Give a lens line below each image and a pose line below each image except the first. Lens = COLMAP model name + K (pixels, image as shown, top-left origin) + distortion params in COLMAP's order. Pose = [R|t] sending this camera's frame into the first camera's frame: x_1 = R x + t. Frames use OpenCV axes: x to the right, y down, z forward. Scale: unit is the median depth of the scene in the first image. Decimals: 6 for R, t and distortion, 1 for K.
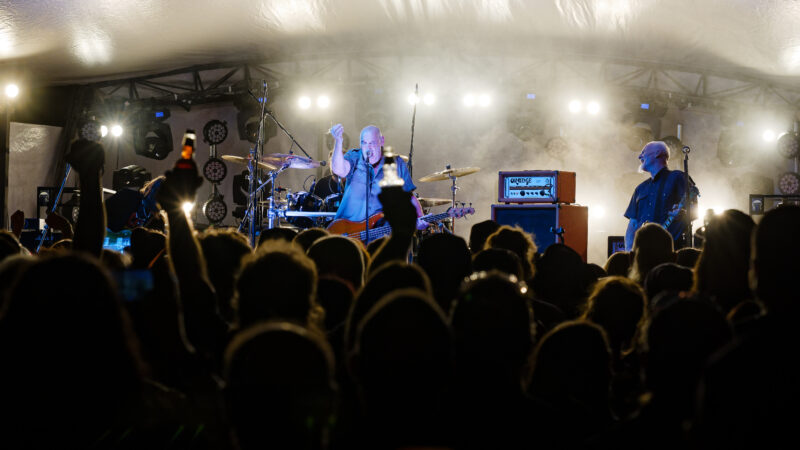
lens RADIAL K [[2238.5, 0, 400.0], [0, 2238.5, 224.0], [0, 0, 1]] dist [-0.291366, 0.000000]
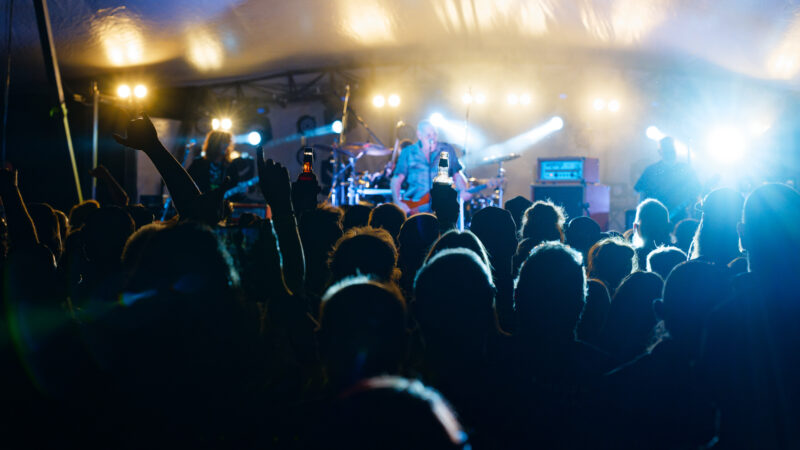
lens RADIAL K [[2238.5, 0, 401.6], [0, 2238.5, 224.1], [0, 0, 1]] dist [-0.291366, 0.000000]
pose [[0.999957, 0.000912, -0.009257, -0.018793], [-0.000806, 0.999935, 0.011383, -0.000634], [0.009267, -0.011375, 0.999892, -0.232139]]
